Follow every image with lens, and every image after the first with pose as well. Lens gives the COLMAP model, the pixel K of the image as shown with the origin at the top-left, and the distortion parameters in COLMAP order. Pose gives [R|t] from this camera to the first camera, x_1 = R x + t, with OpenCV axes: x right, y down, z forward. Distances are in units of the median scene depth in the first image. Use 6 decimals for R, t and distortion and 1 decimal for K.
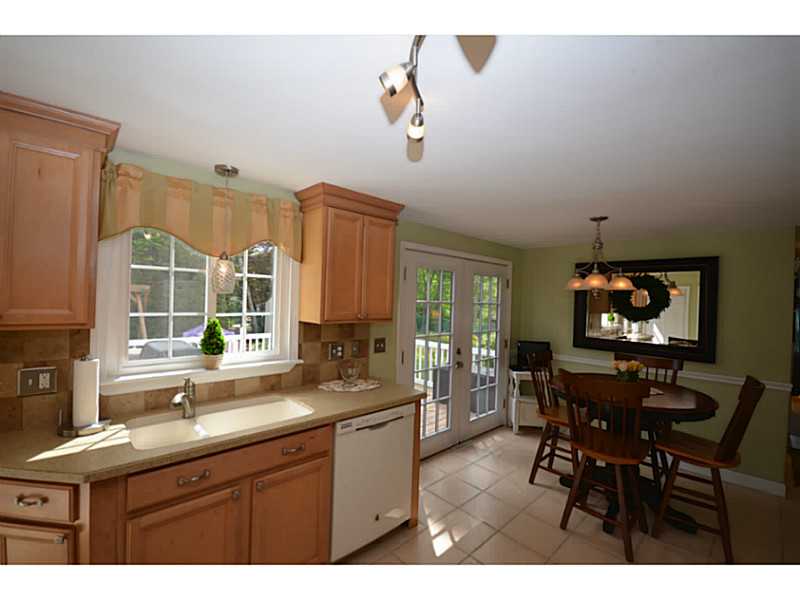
lens RADIAL K [[349.4, 0, 399.2], [0, 349.4, 298.8], [0, 0, 1]] dist [-0.013725, -0.001525]
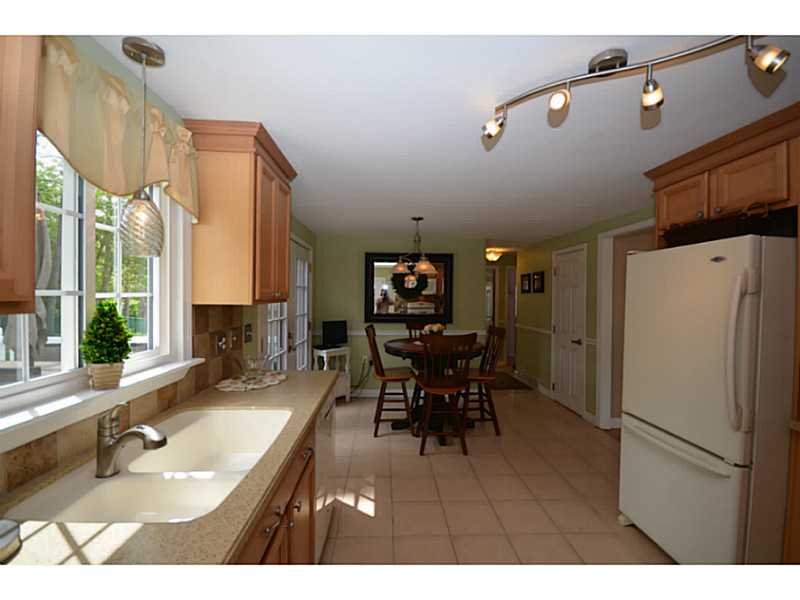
lens RADIAL K [[349.4, 0, 399.8], [0, 349.4, 301.3], [0, 0, 1]] dist [-0.013725, -0.001525]
pose [[0.645951, -0.035093, 0.762572, -0.507956], [0.009818, 0.999242, 0.037668, 0.032504], [-0.763316, -0.016845, 0.645806, 0.205724]]
